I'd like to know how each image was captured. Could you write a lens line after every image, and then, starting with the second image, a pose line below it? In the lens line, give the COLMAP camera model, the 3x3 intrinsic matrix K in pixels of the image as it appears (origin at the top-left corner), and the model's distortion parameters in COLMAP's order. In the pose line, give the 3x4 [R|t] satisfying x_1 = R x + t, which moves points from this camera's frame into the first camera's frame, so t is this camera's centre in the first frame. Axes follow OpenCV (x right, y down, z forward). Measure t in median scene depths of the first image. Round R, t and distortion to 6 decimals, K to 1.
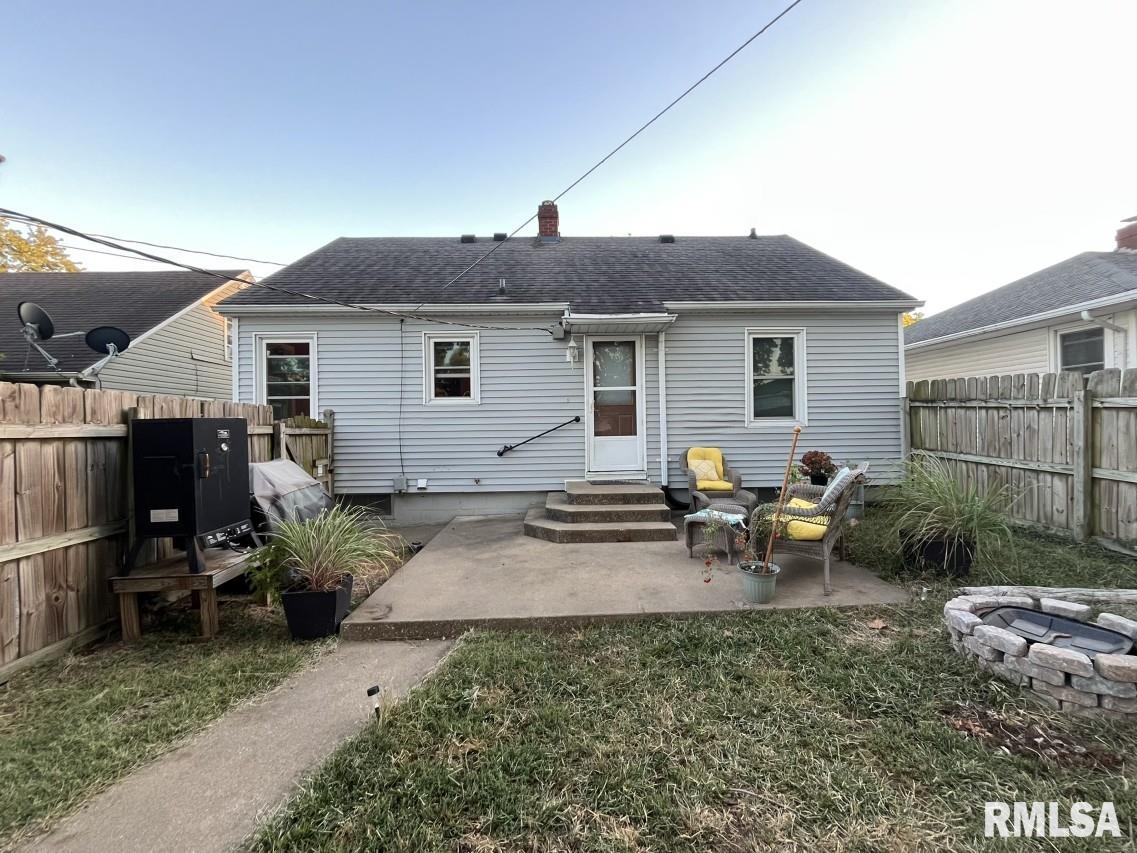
lens RADIAL K [[459.3, 0, 566.5], [0, 459.3, 426.0], [0, 0, 1]] dist [-0.002473, -0.000340]
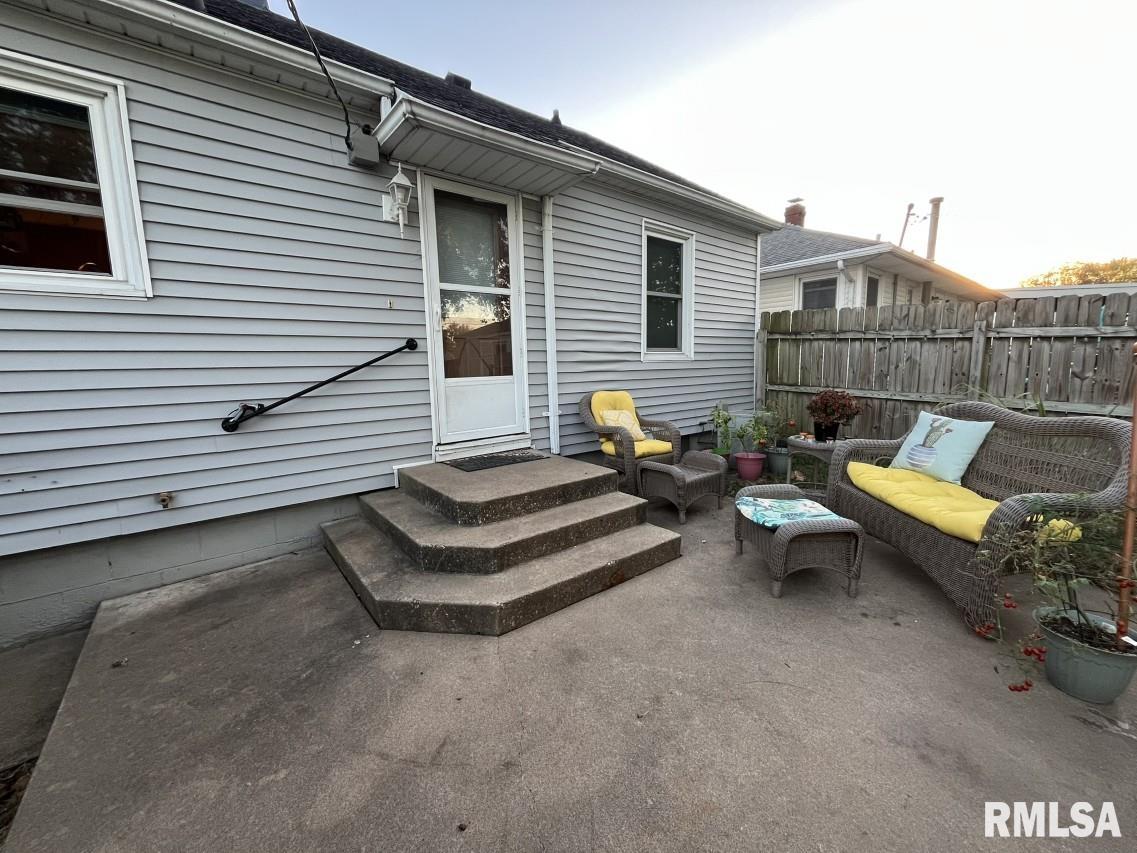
lens RADIAL K [[459.3, 0, 566.5], [0, 459.3, 426.0], [0, 0, 1]] dist [-0.002473, -0.000340]
pose [[0.792541, -0.083284, 0.604105, -0.155615], [0.009102, 0.992135, 0.124839, 0.012749], [-0.609751, -0.093442, 0.787066, 0.499084]]
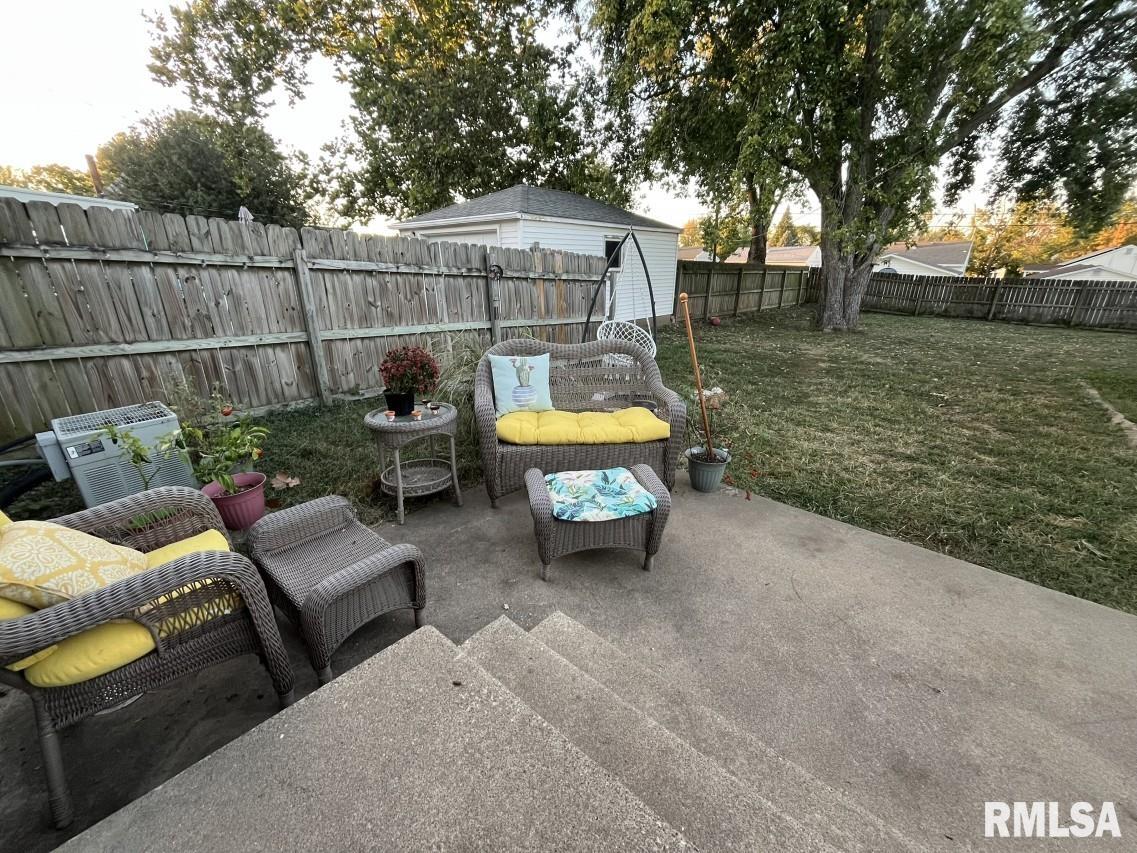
lens RADIAL K [[459.3, 0, 566.5], [0, 459.3, 426.0], [0, 0, 1]] dist [-0.002473, -0.000340]
pose [[-0.734319, -0.212775, 0.644595, 0.025135], [0.009458, 0.946304, 0.323141, -0.022429], [-0.678739, 0.243385, -0.692876, 0.922389]]
